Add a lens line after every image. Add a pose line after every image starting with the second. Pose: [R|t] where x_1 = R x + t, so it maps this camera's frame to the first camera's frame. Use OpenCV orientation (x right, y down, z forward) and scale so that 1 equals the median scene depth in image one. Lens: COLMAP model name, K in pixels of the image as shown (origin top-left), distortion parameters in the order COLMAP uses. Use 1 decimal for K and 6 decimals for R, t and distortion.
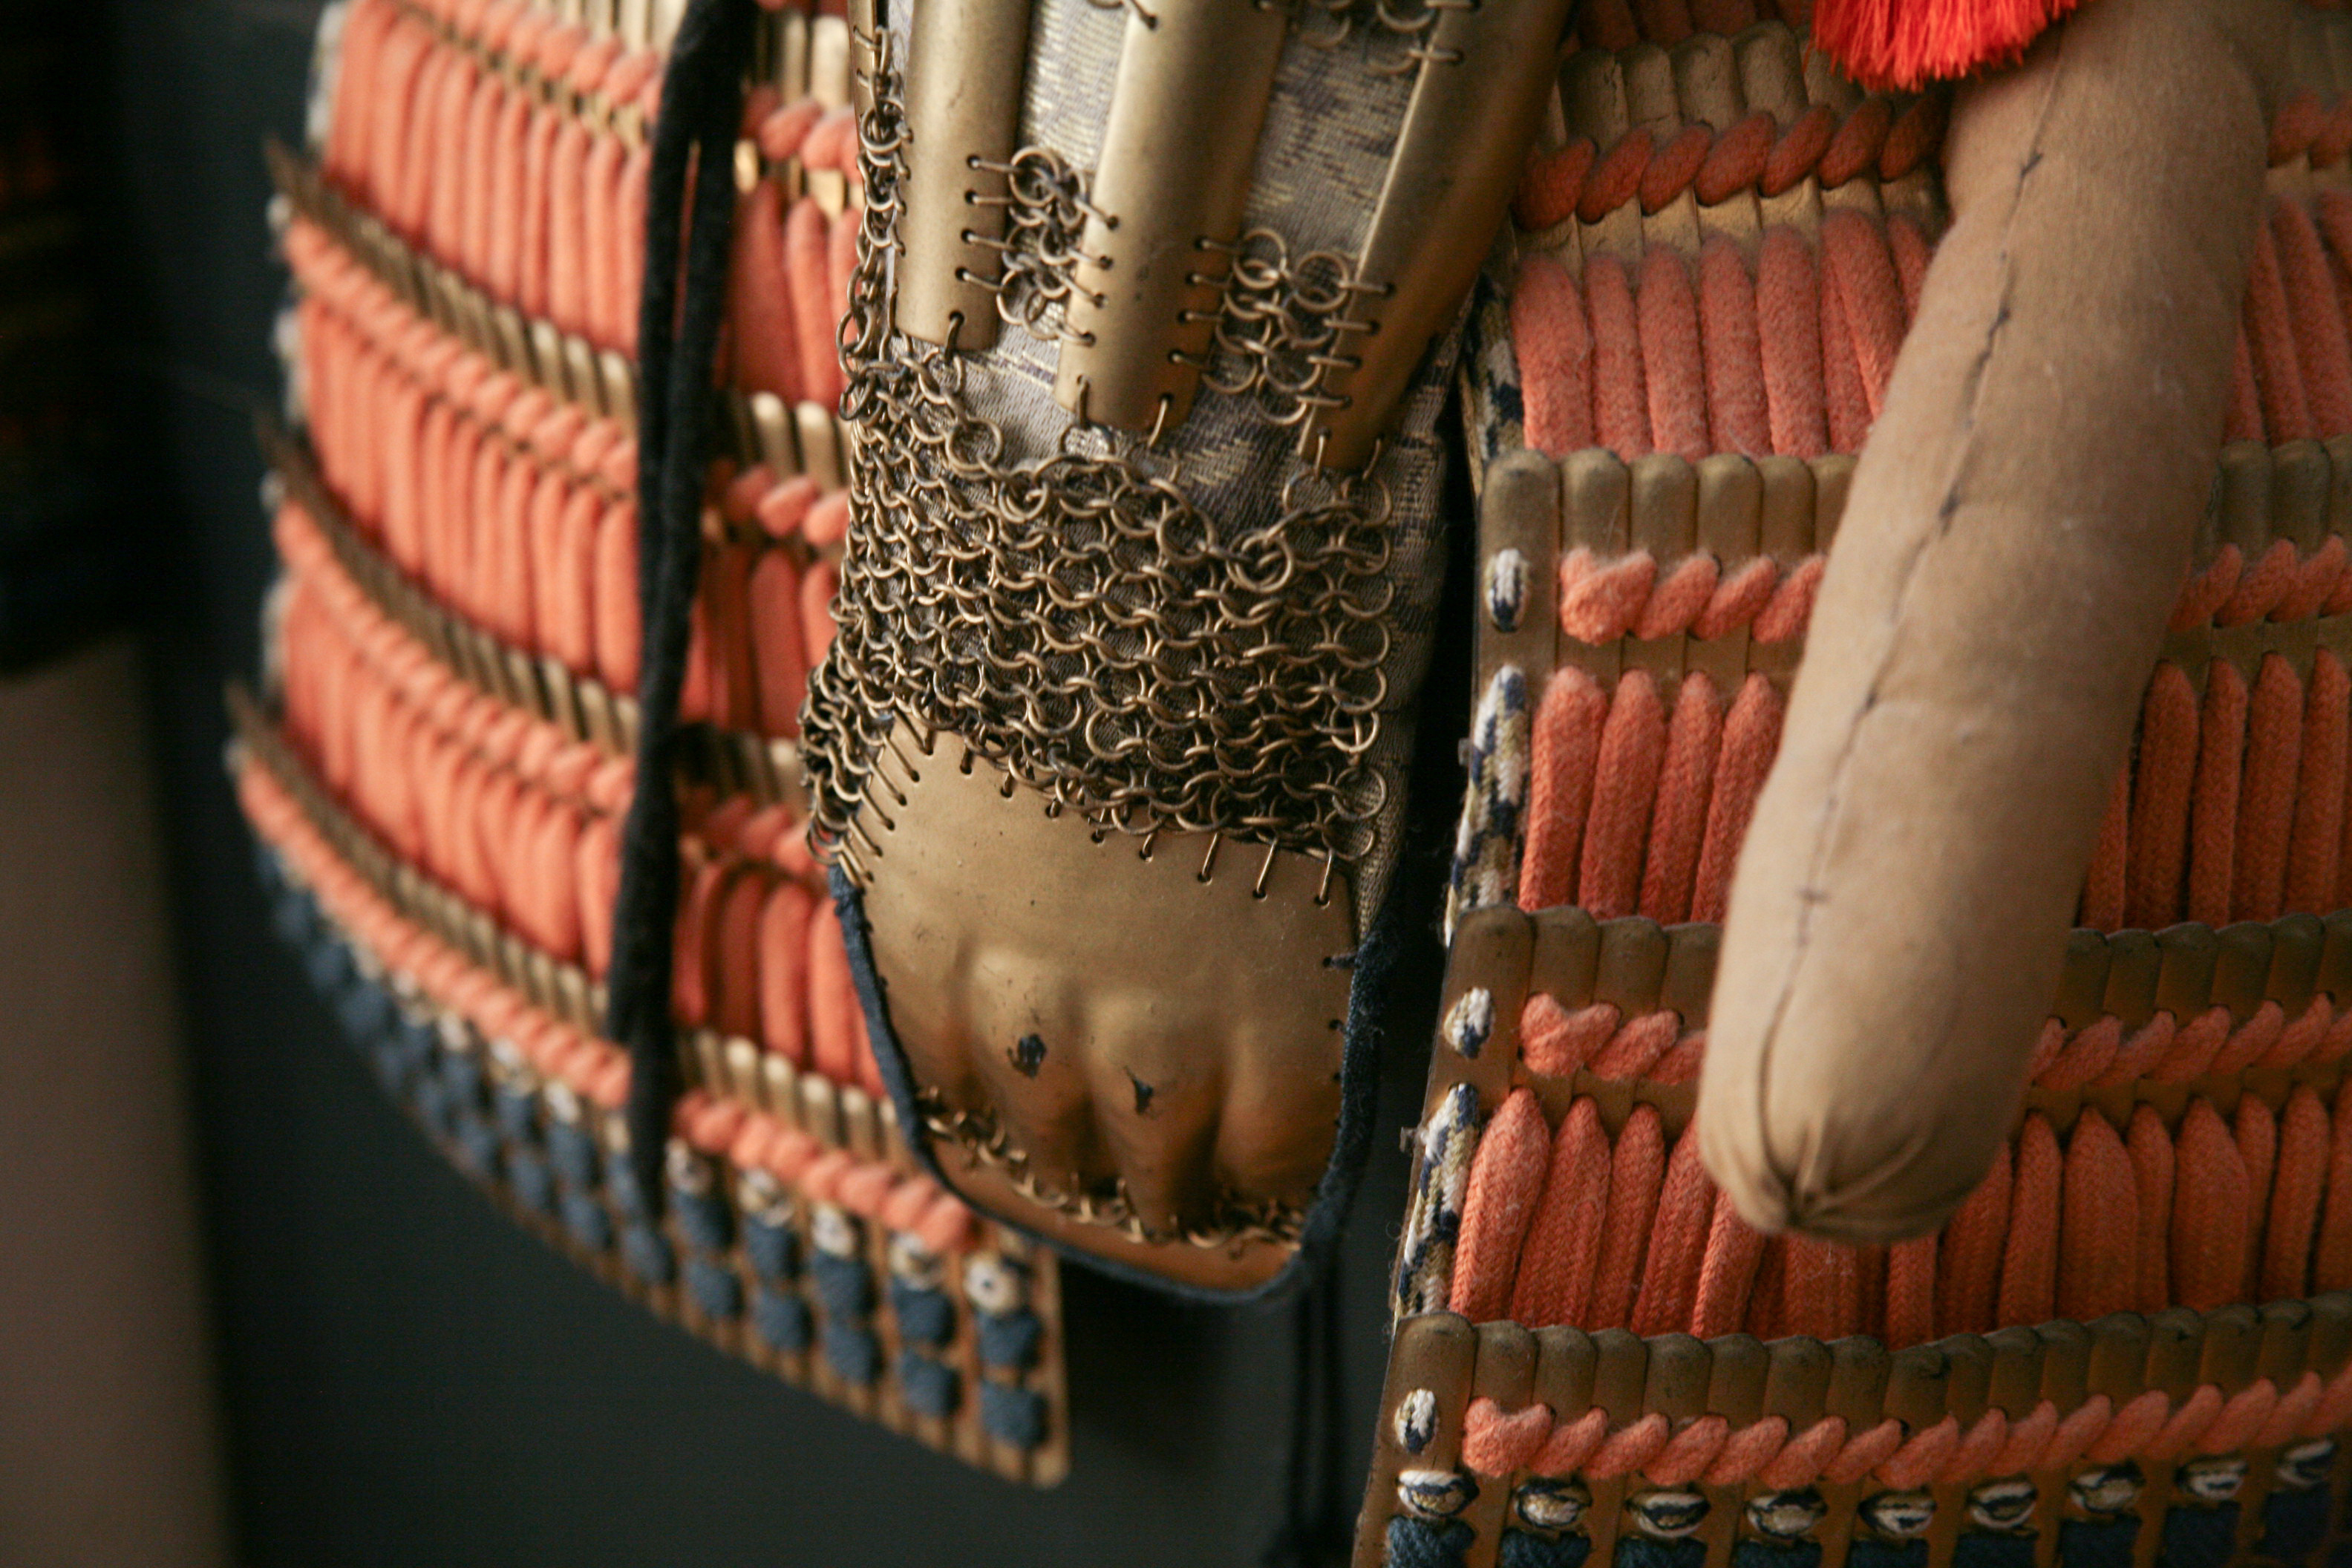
lens RADIAL K [[4771.3, 0, 1173.6], [0, 4771.3, 776.1], [0, 0, 1]] dist [0.238272, 0.000000]
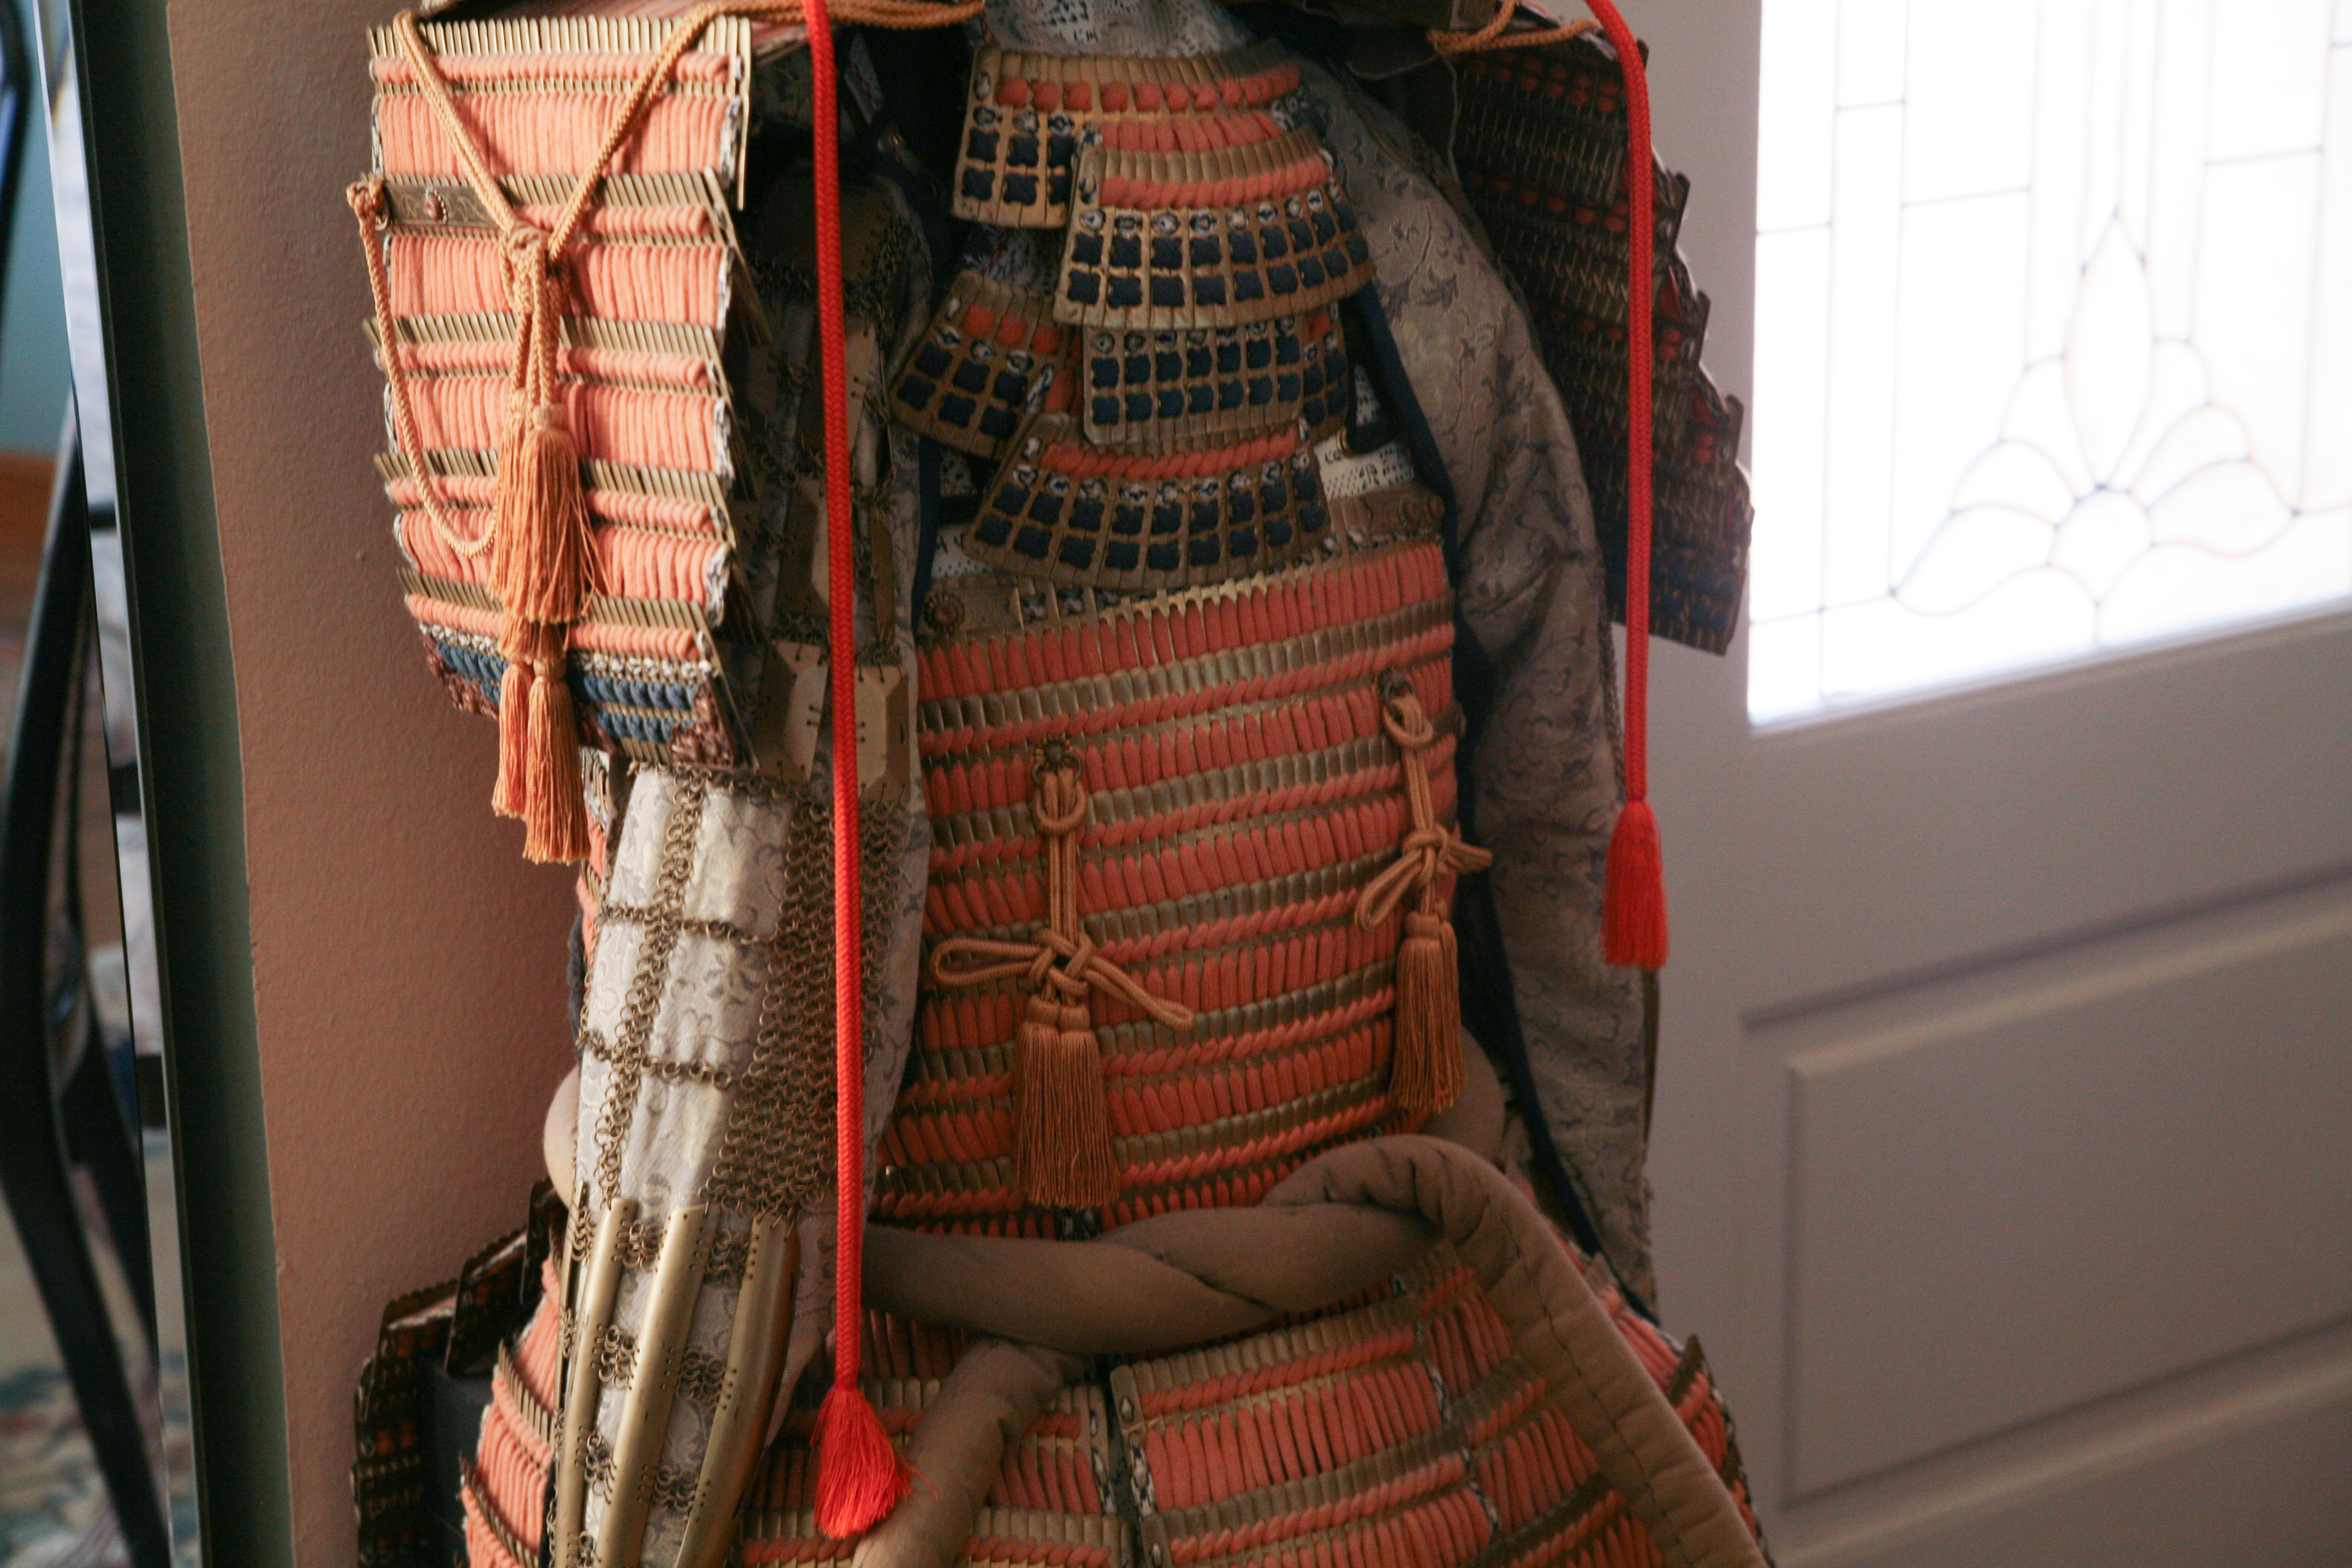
lens RADIAL K [[4771.3, 0, 1194.5], [0, 4771.3, 797.8], [0, 0, 1]] dist [0.238272, 0.000000]
pose [[0.976635, 0.053726, -0.208082, 0.962907], [-0.087313, 0.983928, -0.155761, -0.140660], [0.196370, 0.170290, 0.965629, -2.011915]]
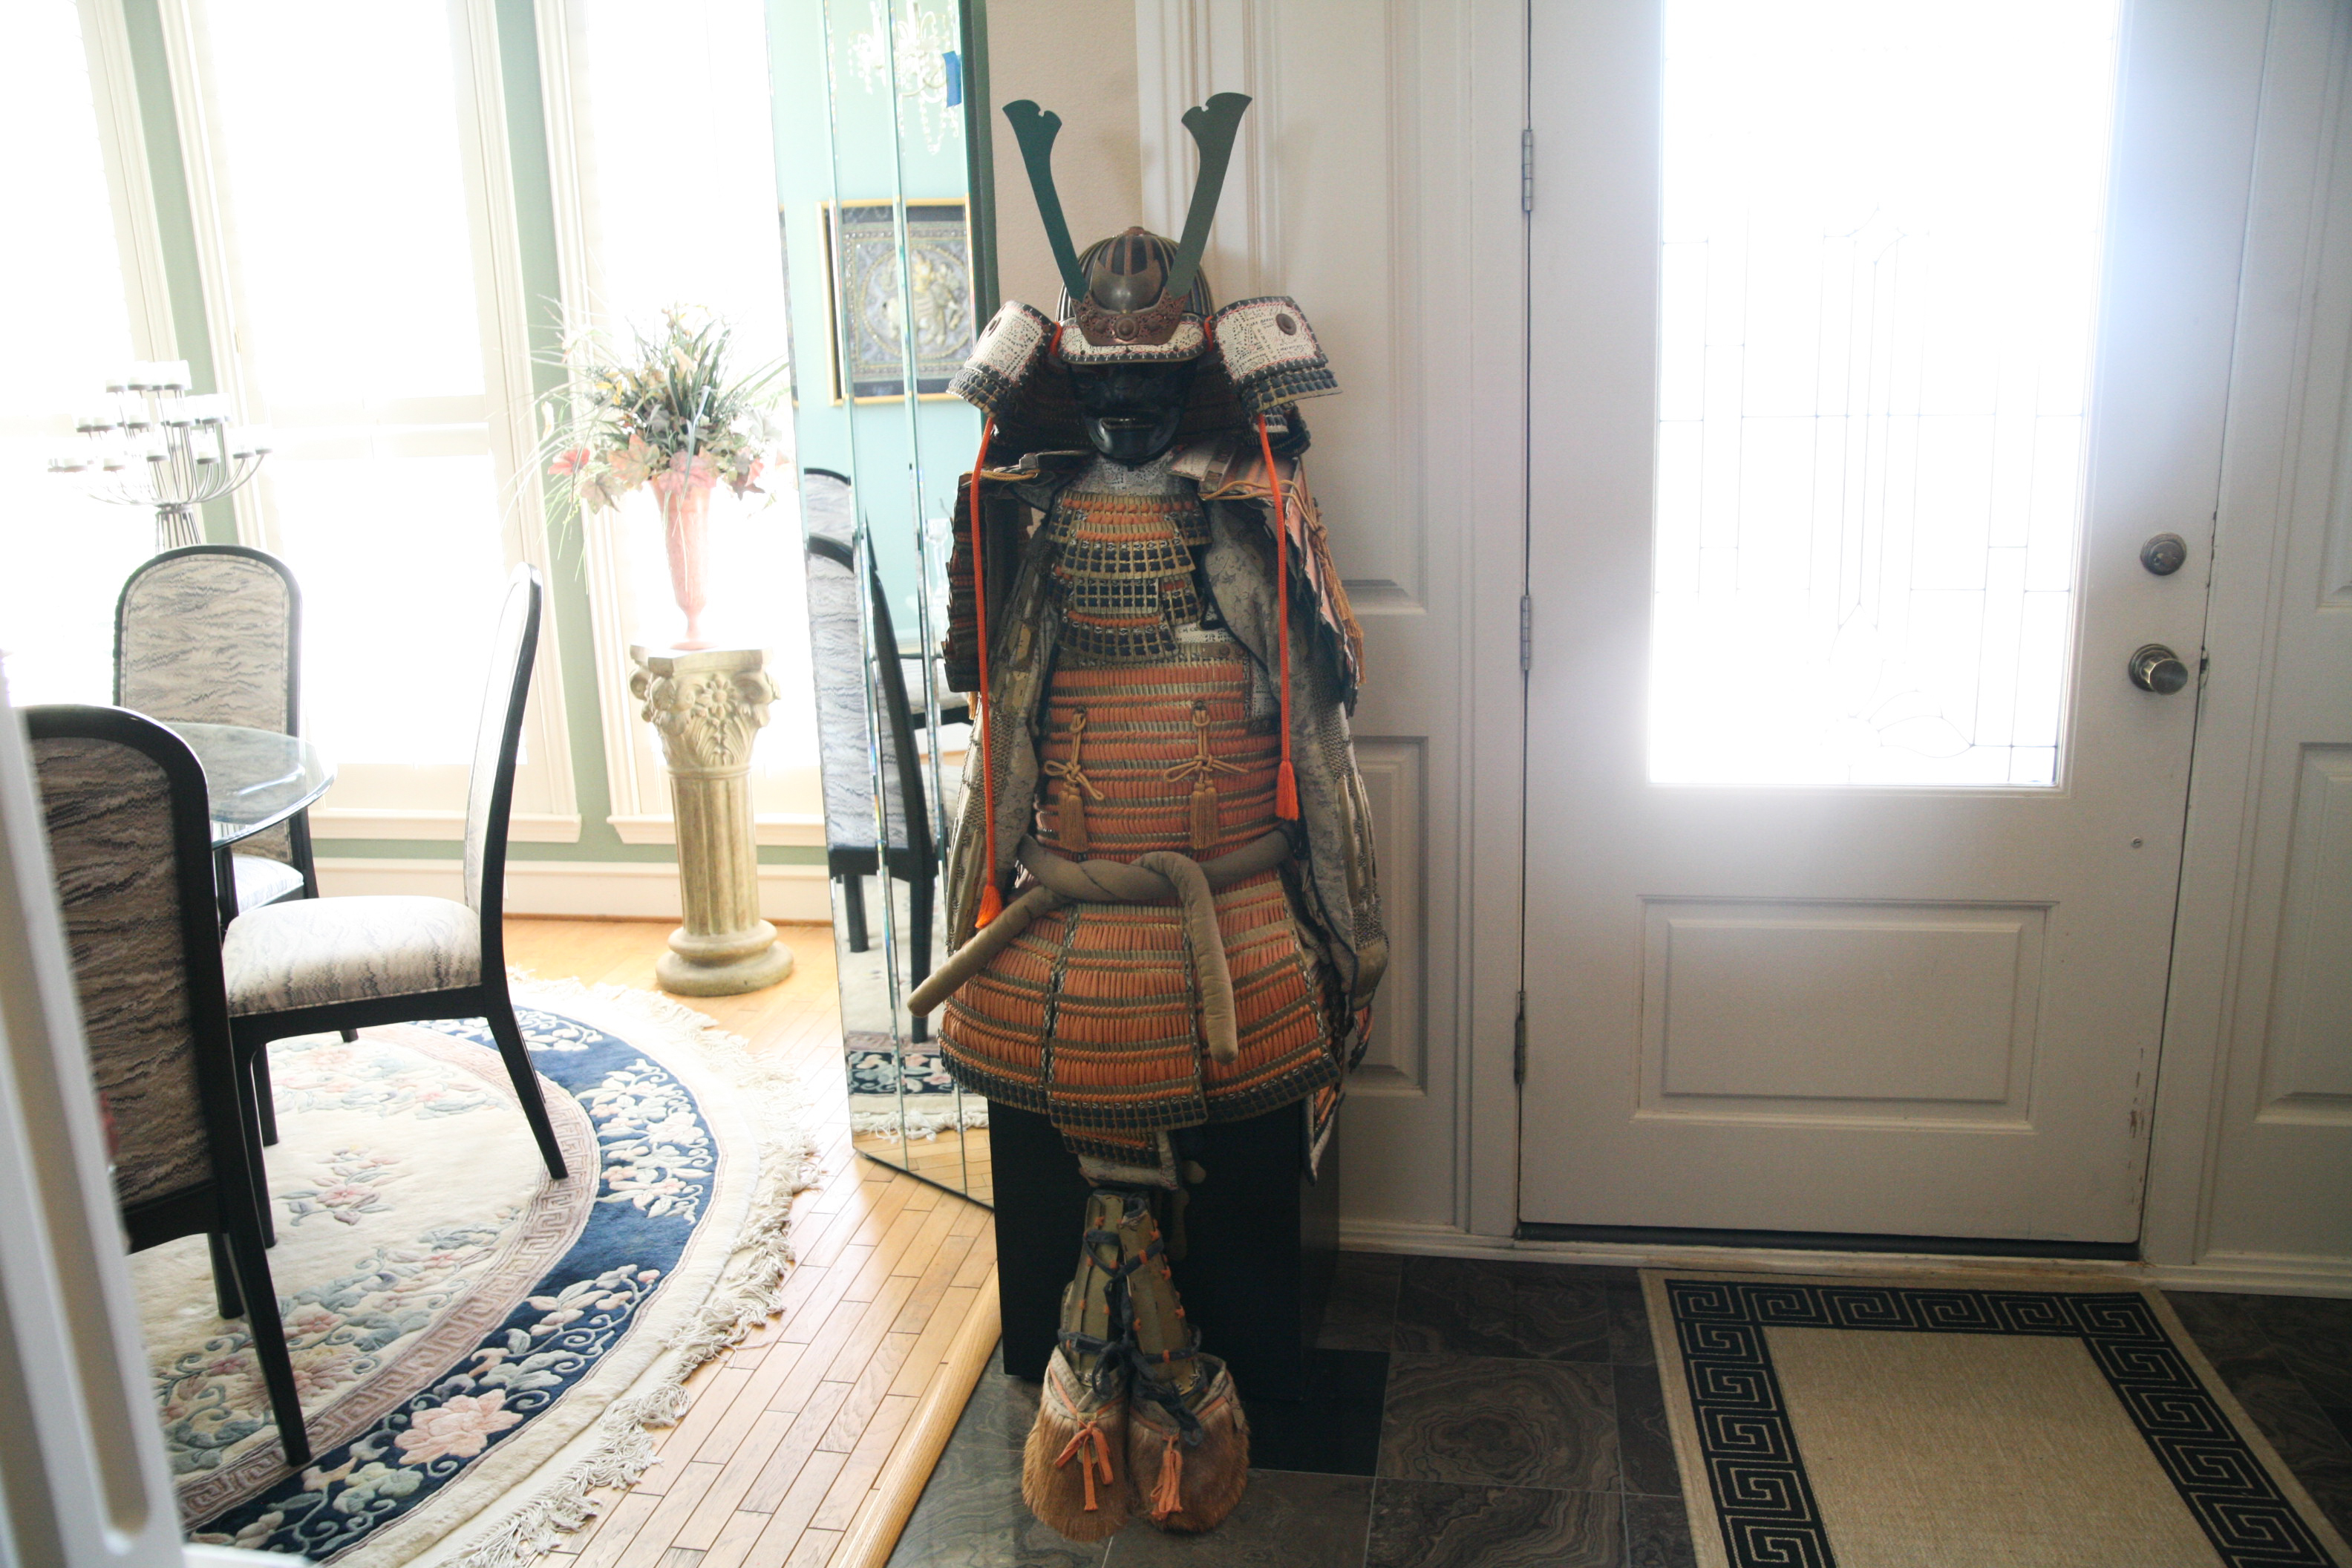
lens RADIAL K [[1917.5, 0, 1114.7], [0, 1917.5, 781.4], [0, 0, 1]] dist [-0.089014, 0.002938]
pose [[0.505846, 0.193824, -0.840566, 3.597800], [-0.334400, 0.942295, 0.016042, -0.581514], [0.795170, 0.272971, 0.541471, -1.116958]]
